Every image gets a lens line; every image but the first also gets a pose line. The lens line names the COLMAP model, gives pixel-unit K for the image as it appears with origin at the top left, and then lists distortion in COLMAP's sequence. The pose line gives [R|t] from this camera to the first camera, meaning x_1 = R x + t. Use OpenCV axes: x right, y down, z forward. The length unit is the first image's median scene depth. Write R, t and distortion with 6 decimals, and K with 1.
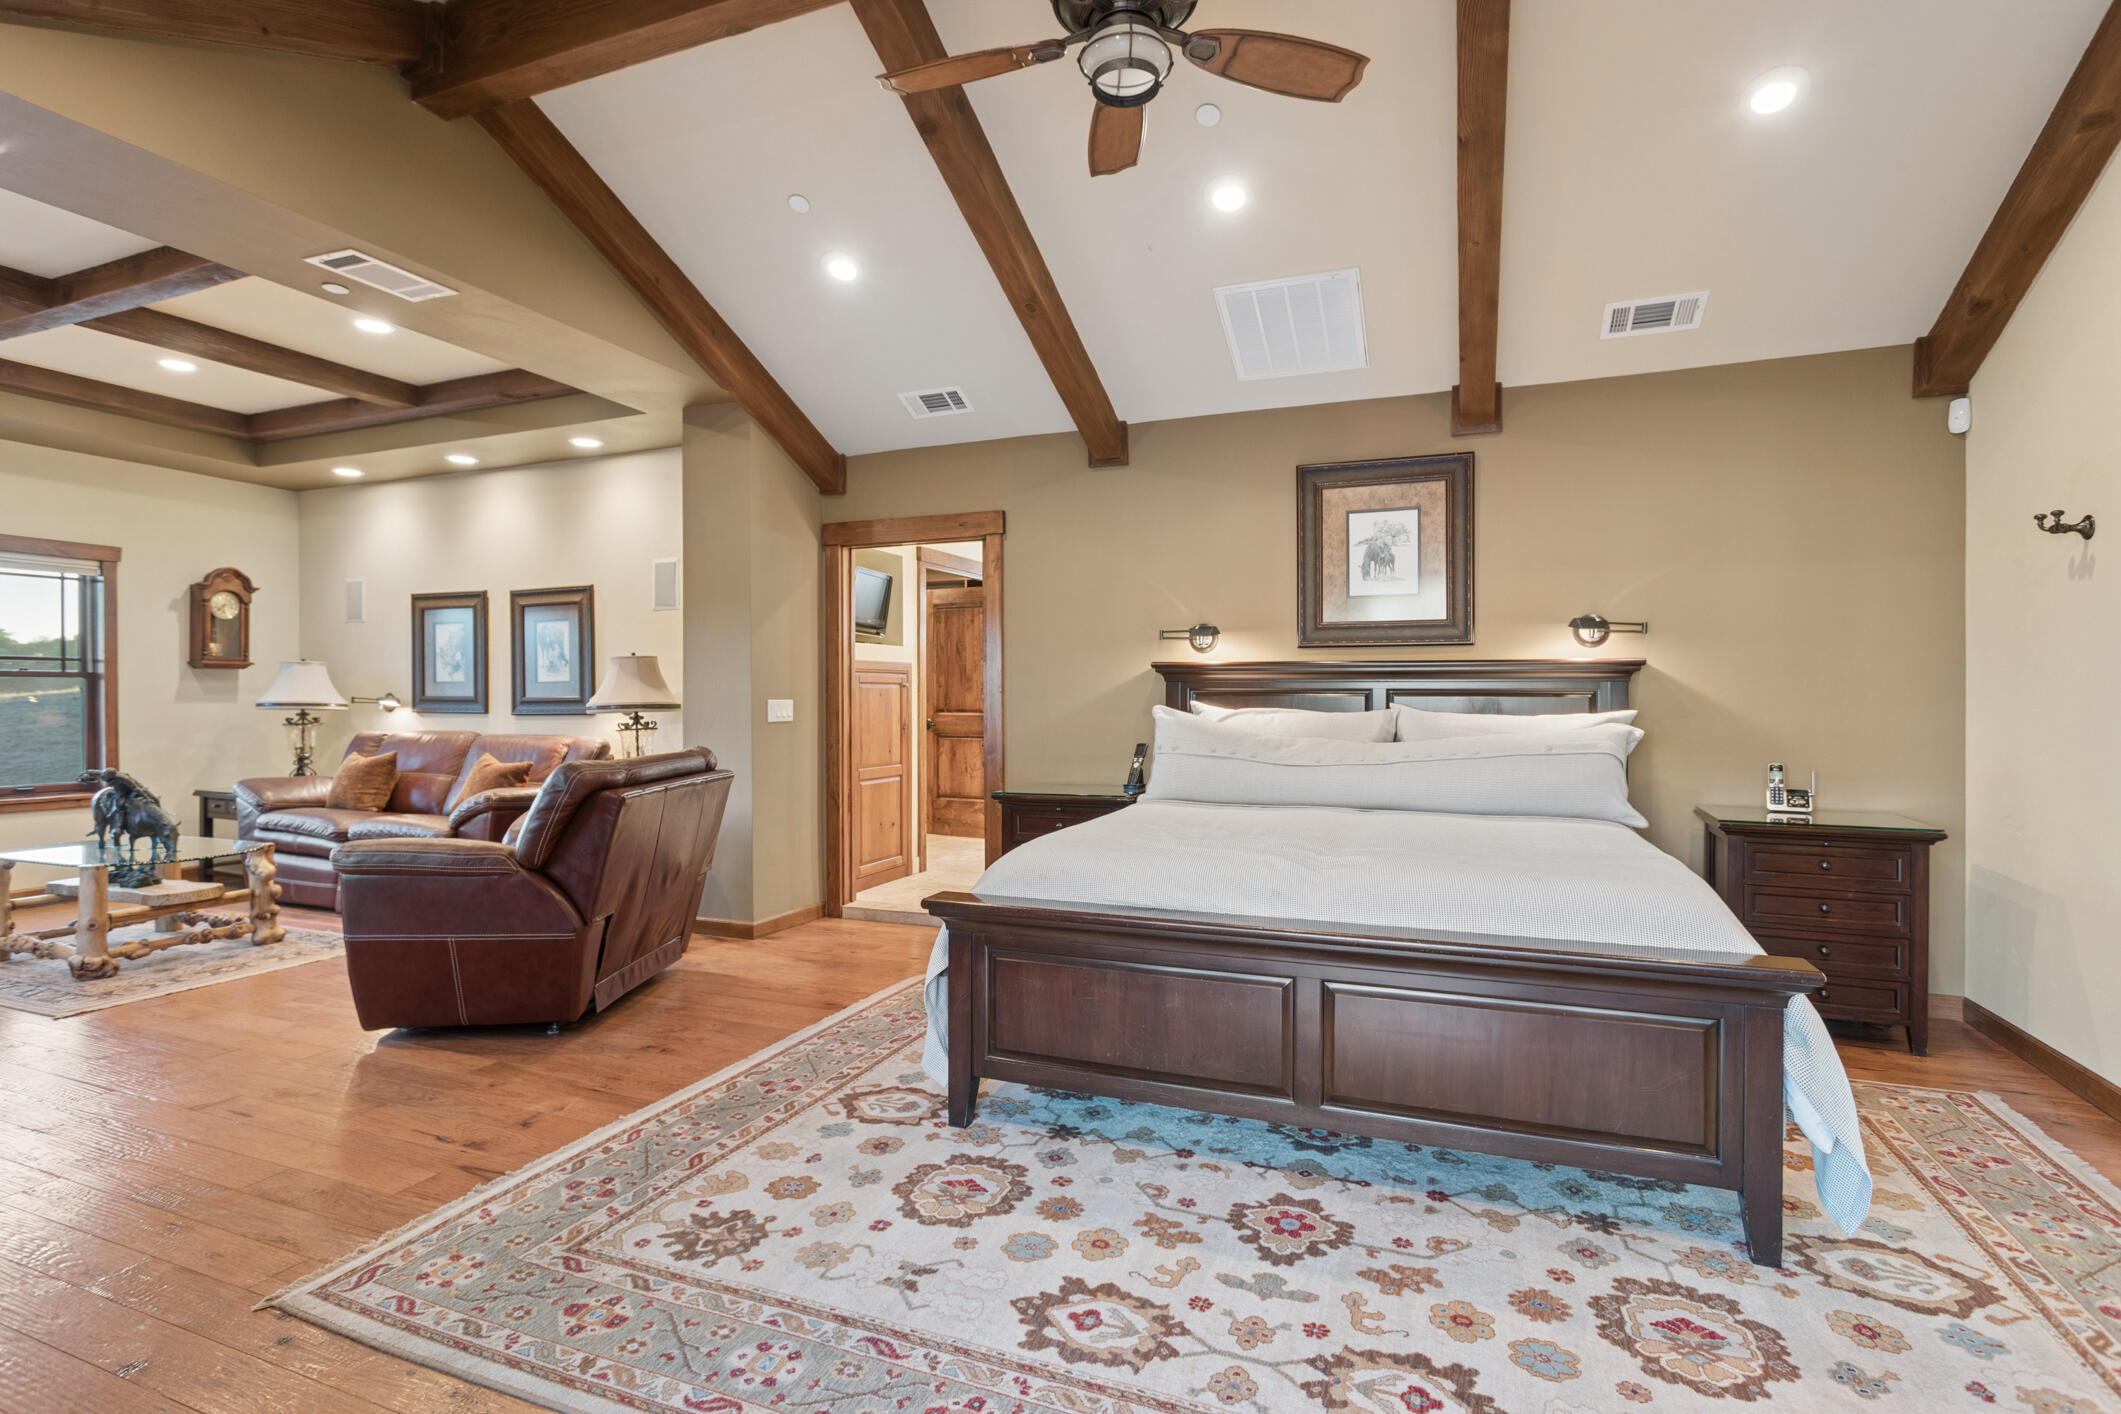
lens RADIAL K [[1029.8, 0, 1054.7], [0, 1029.8, 703.0], [0, 0, 1]] dist [-0.009796, 0.004125]
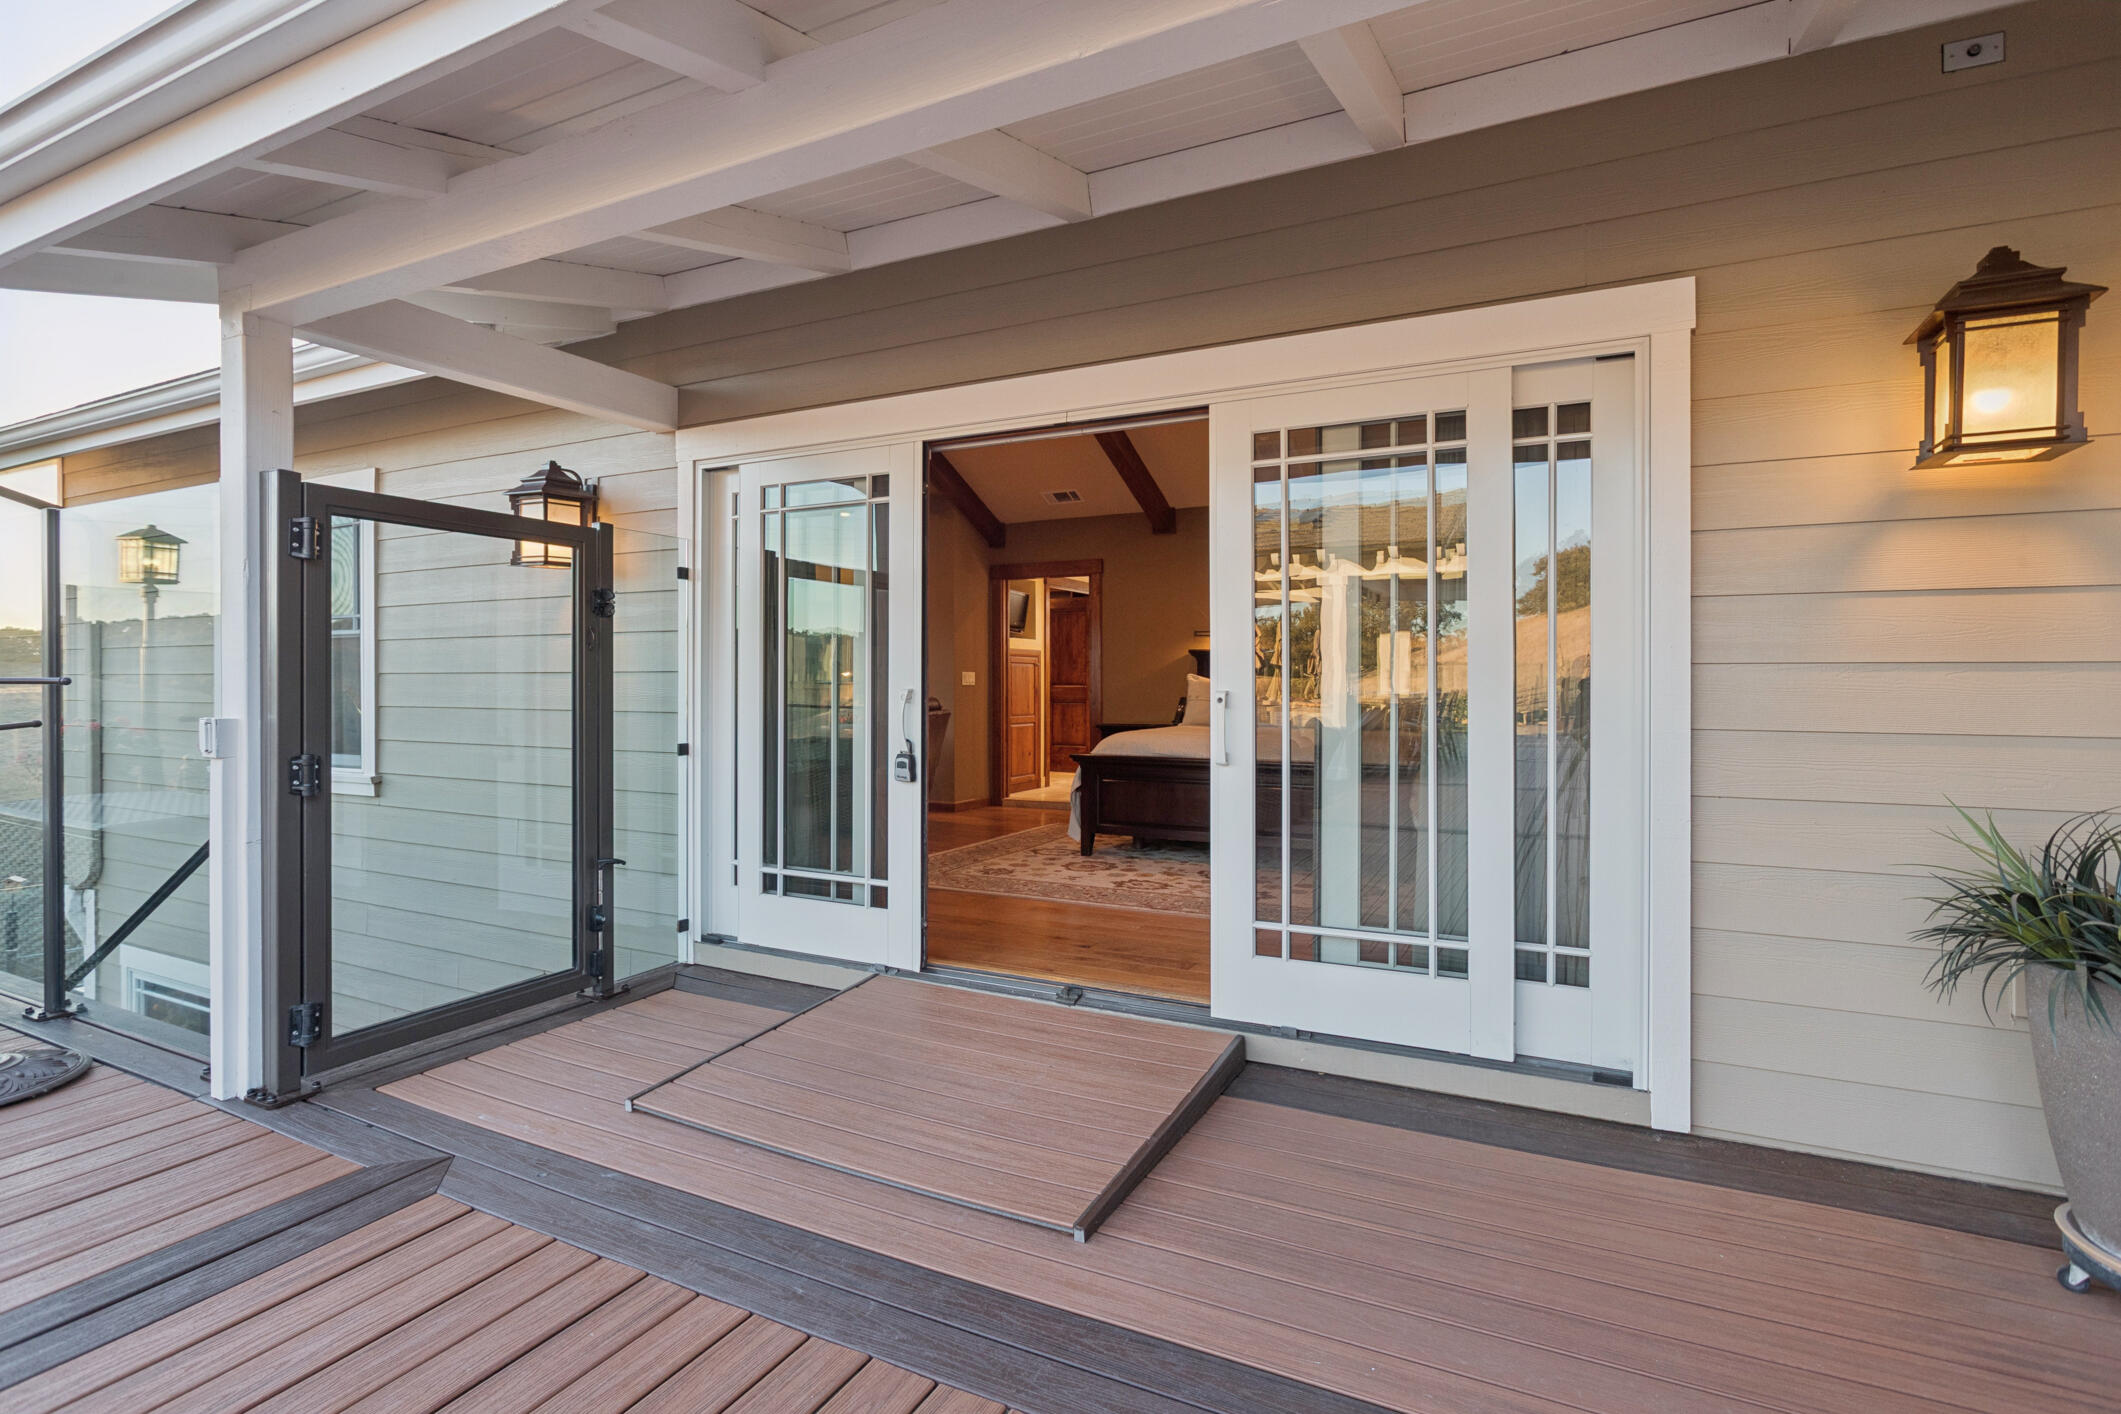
lens RADIAL K [[1029.8, 0, 1056.5], [0, 1029.8, 687.6], [0, 0, 1]] dist [-0.009796, 0.004125]
pose [[0.996411, 0.000898, -0.084644, 0.016218], [-0.001053, 0.999998, -0.001779, 0.023128], [0.084642, 0.001862, 0.996410, -0.609103]]
